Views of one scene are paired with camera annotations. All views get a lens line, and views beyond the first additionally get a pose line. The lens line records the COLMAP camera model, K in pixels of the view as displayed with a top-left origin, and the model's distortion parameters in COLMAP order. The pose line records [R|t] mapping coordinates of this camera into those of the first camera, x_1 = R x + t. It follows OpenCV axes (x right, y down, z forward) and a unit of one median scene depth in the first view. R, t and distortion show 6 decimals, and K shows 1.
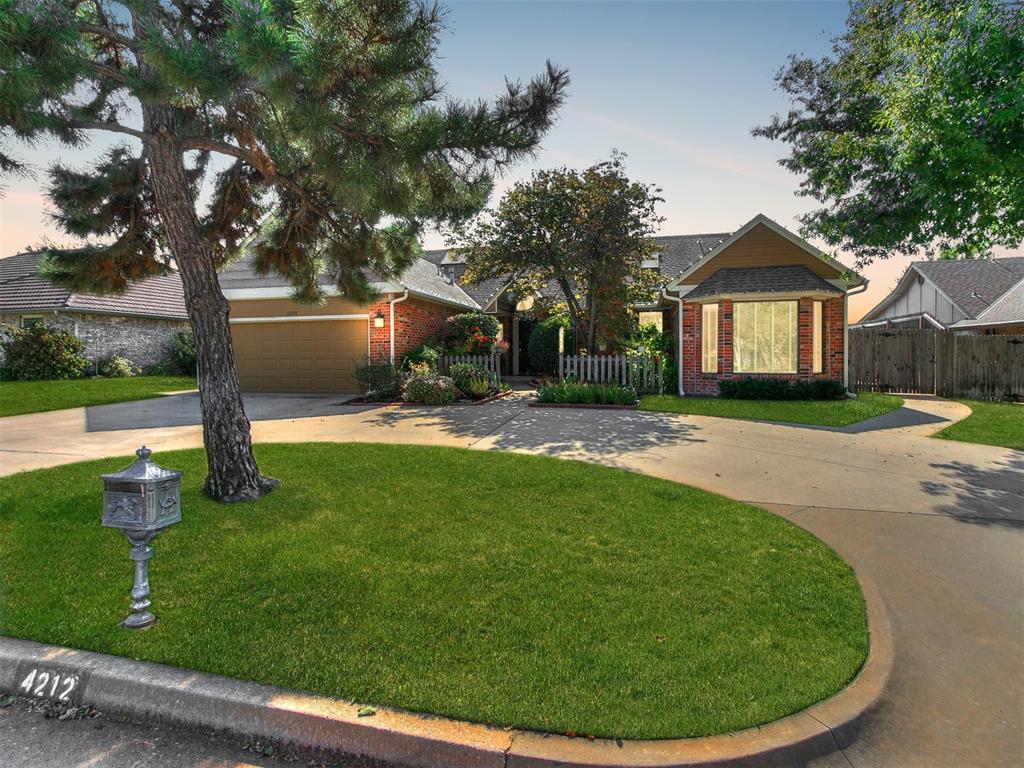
lens RADIAL K [[572.1, 0, 506.1], [0, 572.1, 367.2], [0, 0, 1]] dist [0.007306, 0.001849]
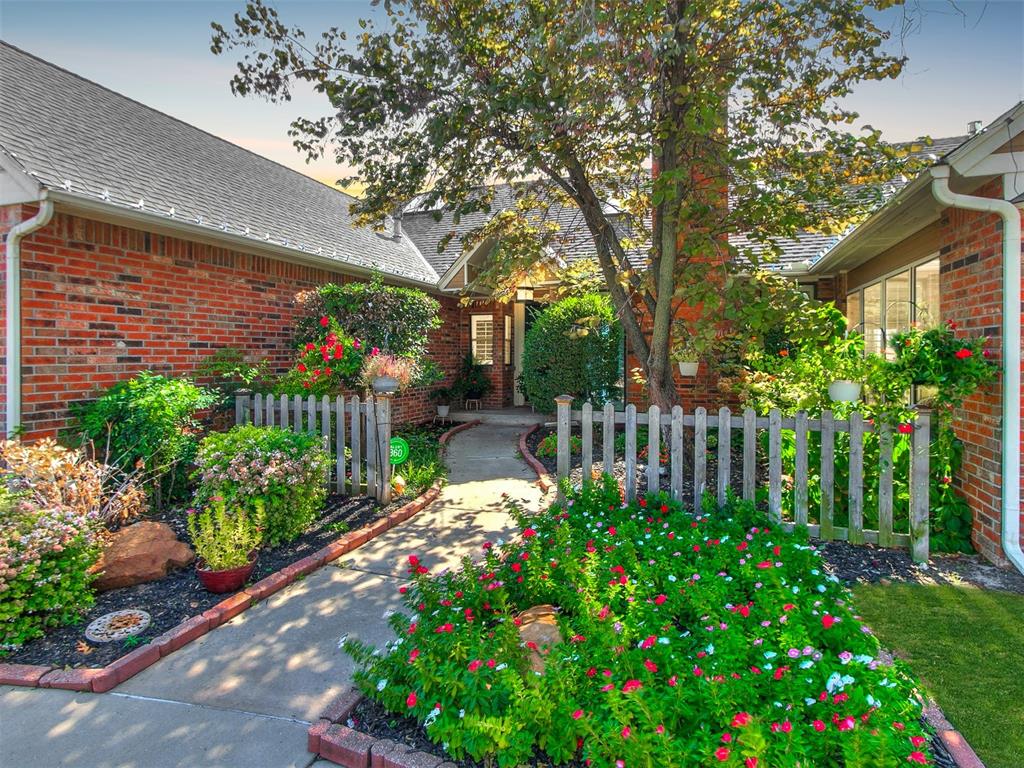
lens RADIAL K [[572.1, 0, 506.1], [0, 572.1, 367.2], [0, 0, 1]] dist [0.007306, 0.001849]
pose [[0.993901, 0.006616, -0.110077, 0.103104], [-0.006309, 0.999975, 0.003138, -0.042945], [0.110095, -0.002424, 0.993918, 0.708116]]
